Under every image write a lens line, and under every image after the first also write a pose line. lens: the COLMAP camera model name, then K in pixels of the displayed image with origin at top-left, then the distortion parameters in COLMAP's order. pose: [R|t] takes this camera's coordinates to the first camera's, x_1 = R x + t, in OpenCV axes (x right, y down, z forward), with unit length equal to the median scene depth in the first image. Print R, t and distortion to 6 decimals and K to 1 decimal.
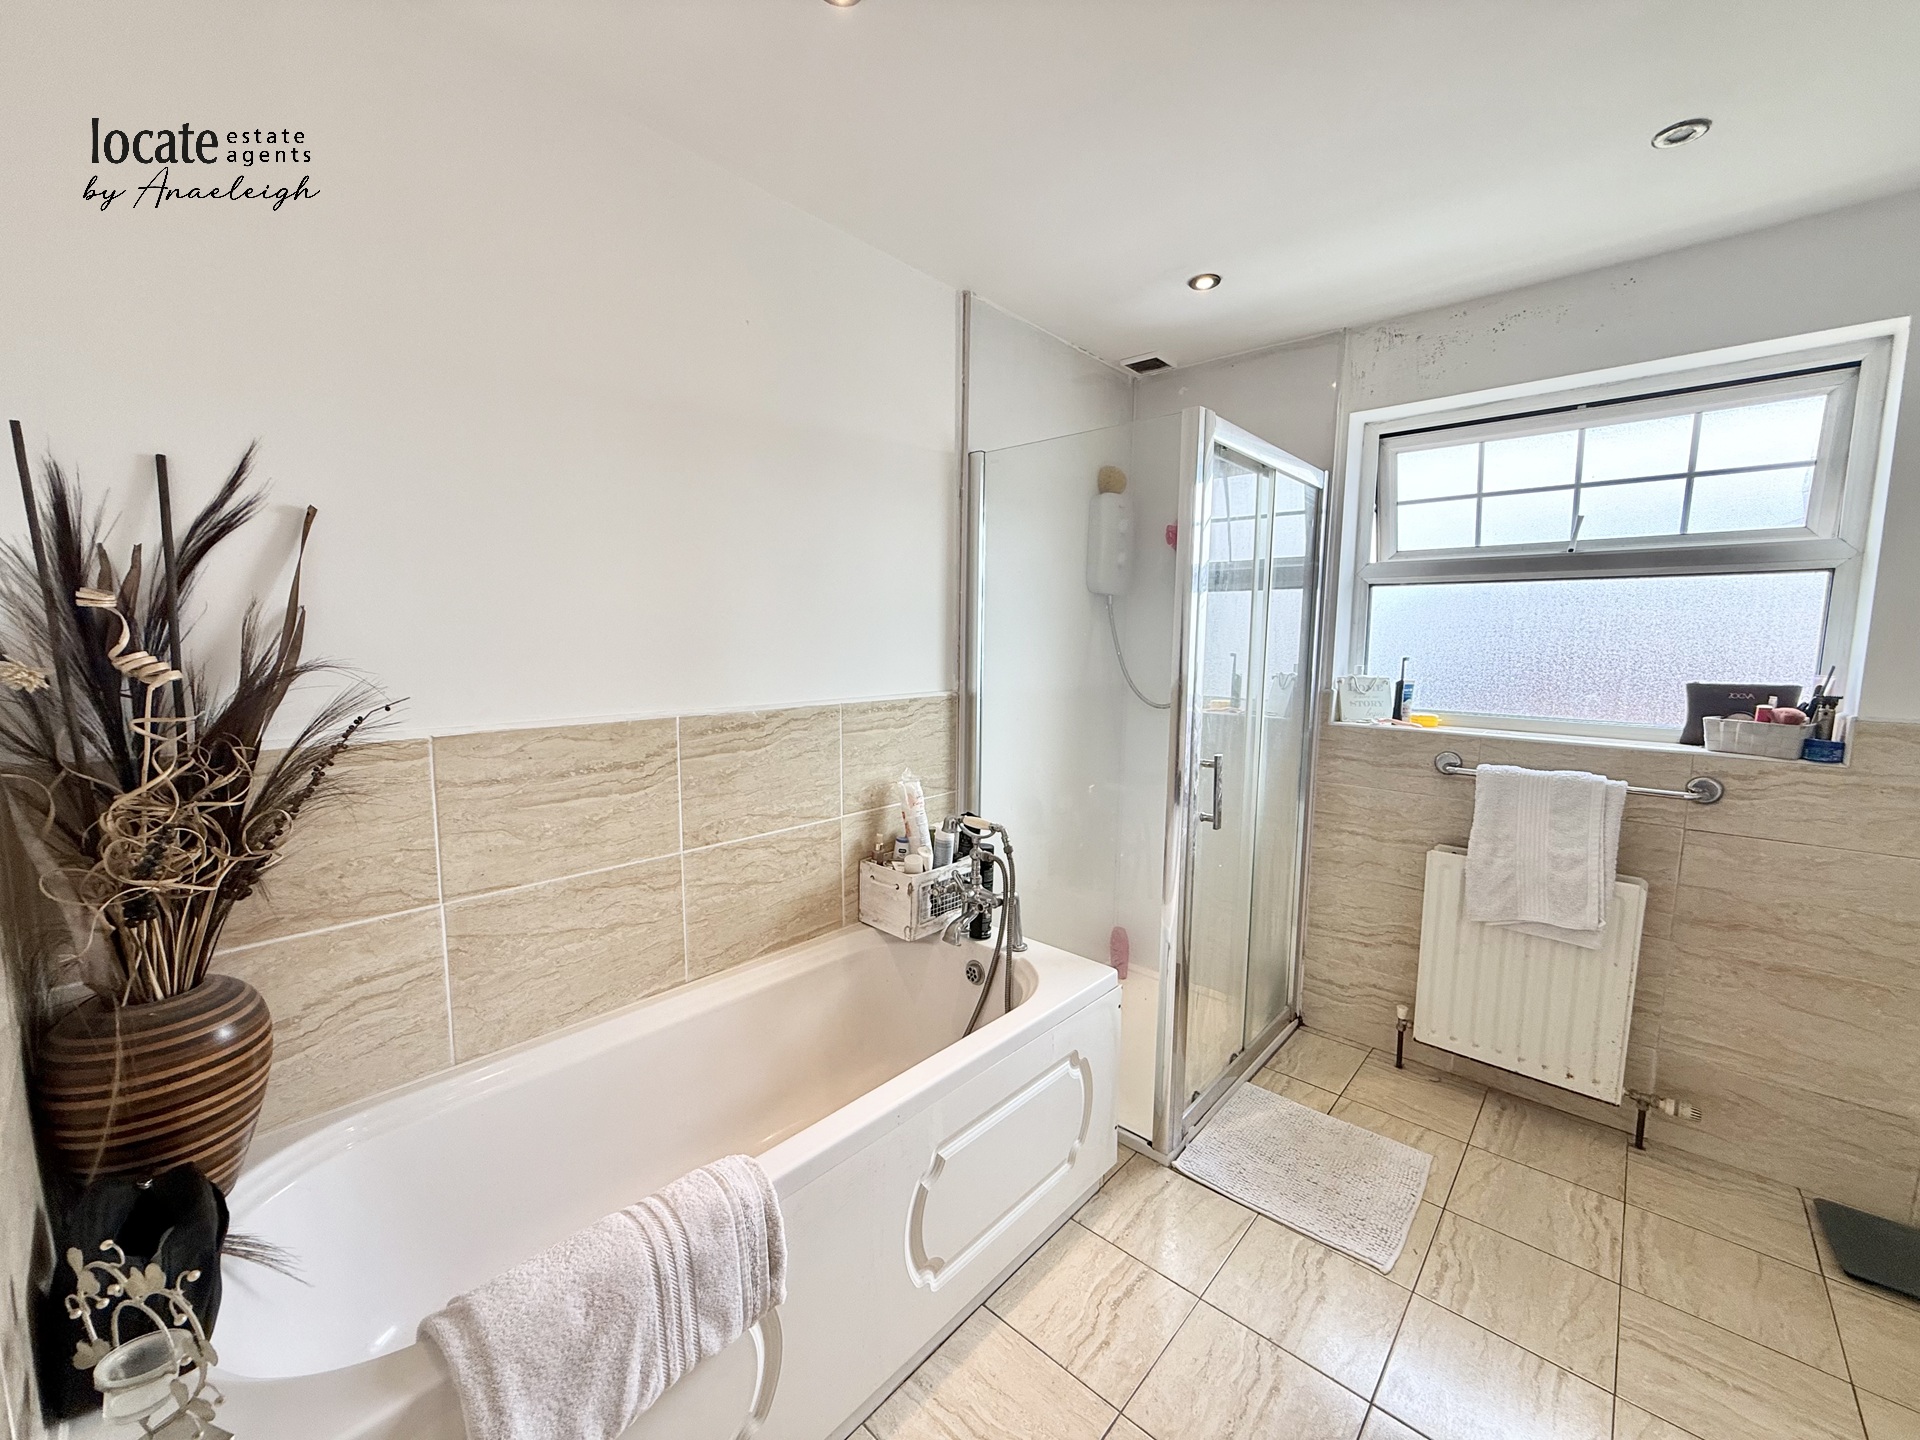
lens RADIAL K [[760.6, 0, 958.2], [0, 760.6, 718.1], [0, 0, 1]] dist [-0.002788, 0.000531]
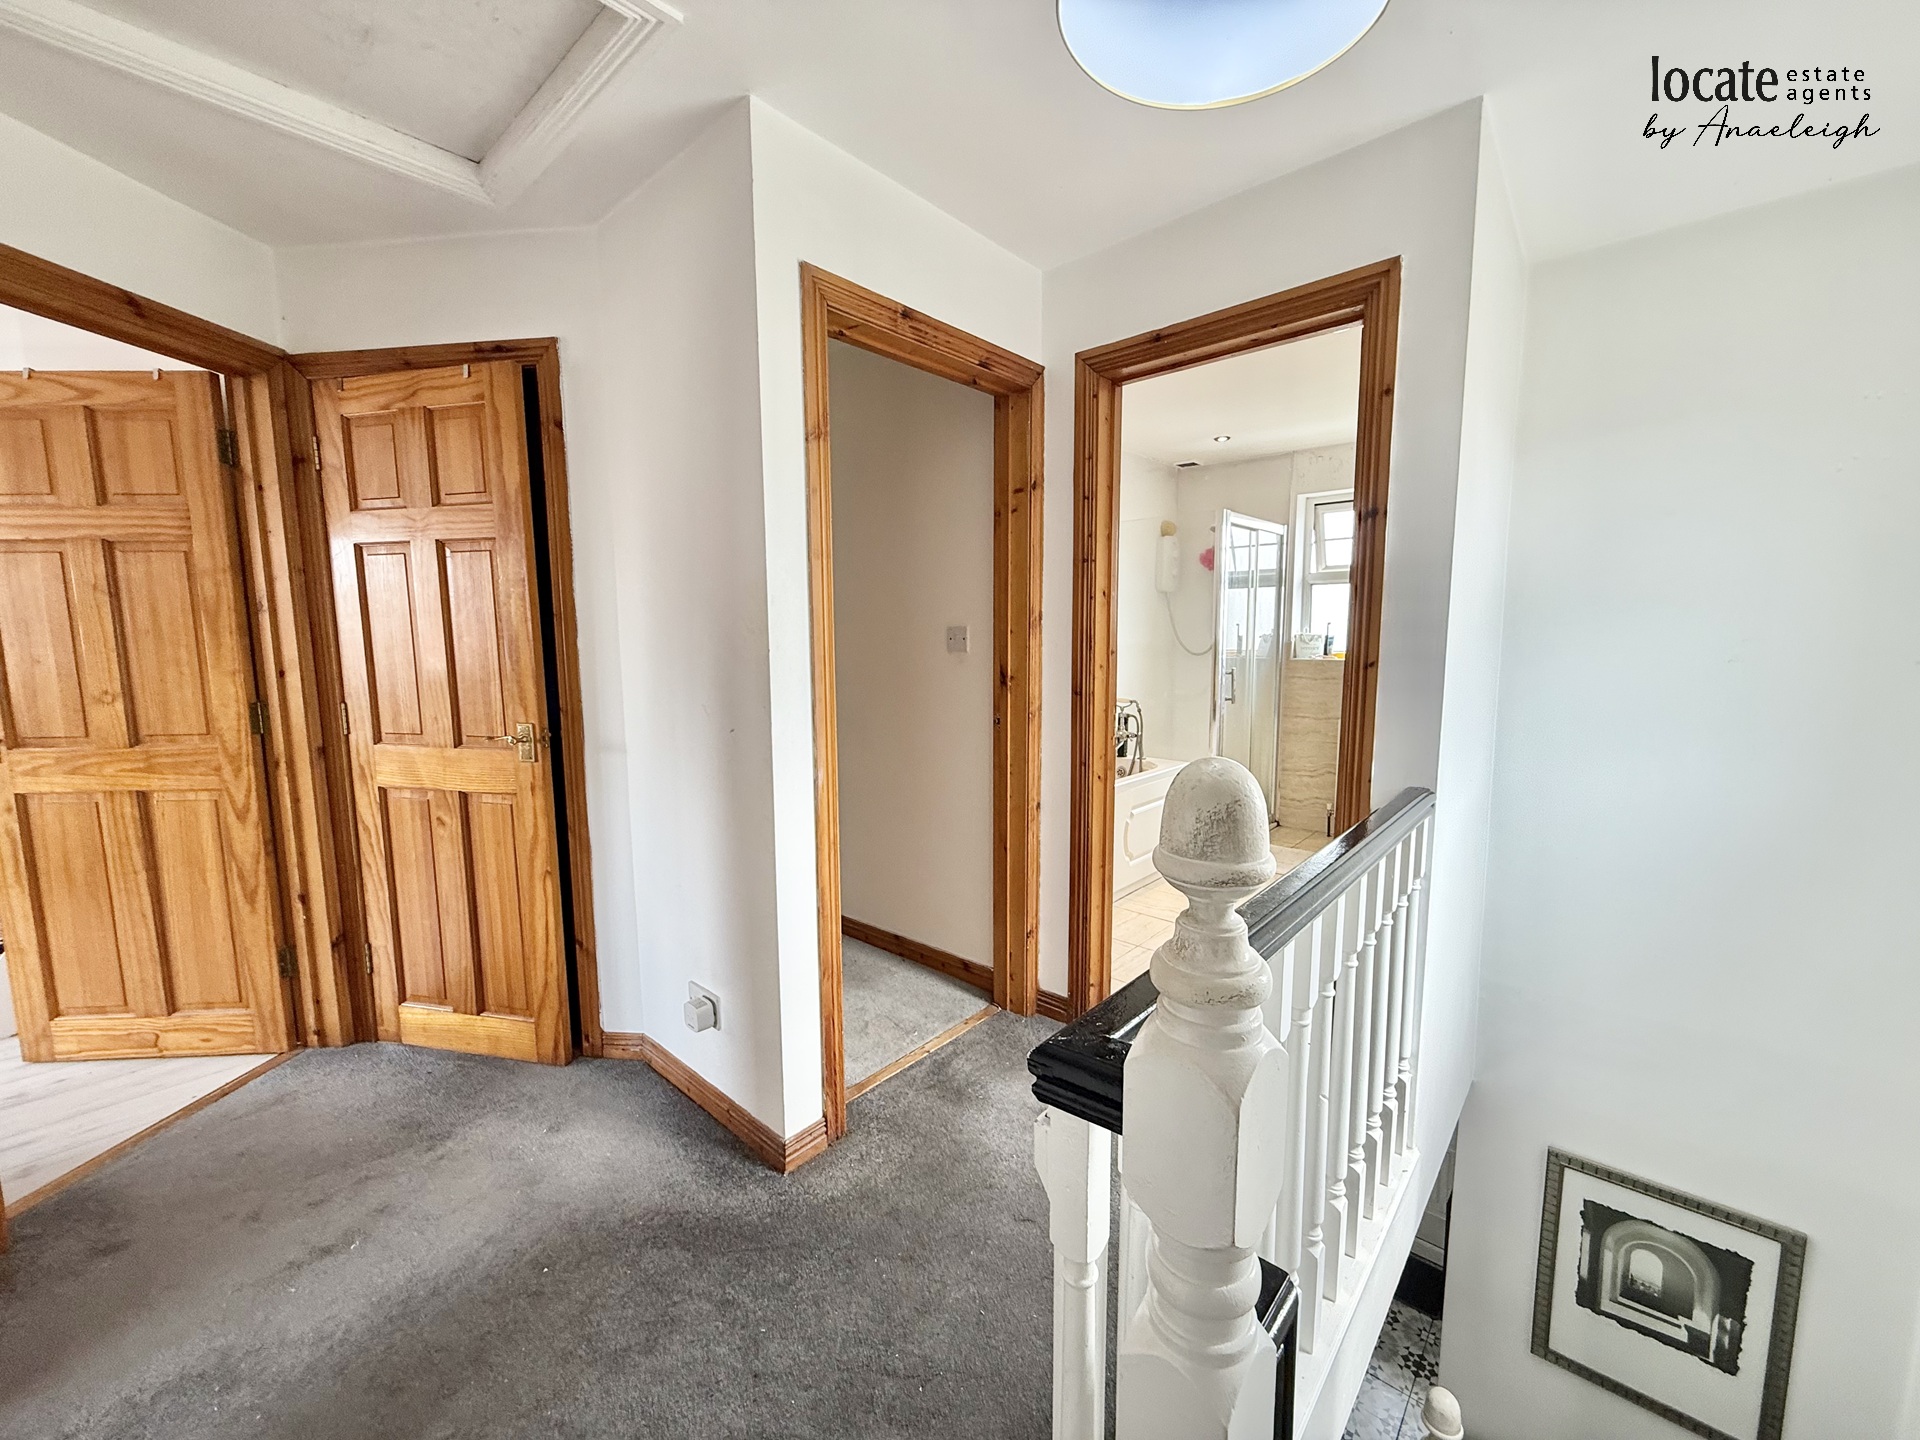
lens RADIAL K [[760.6, 0, 957.1], [0, 760.6, 725.4], [0, 0, 1]] dist [-0.002788, 0.000531]
pose [[0.999775, -0.019709, 0.007845, -0.375135], [0.019647, 0.999775, 0.007940, 0.150092], [-0.008000, -0.007784, 0.999938, -0.928639]]
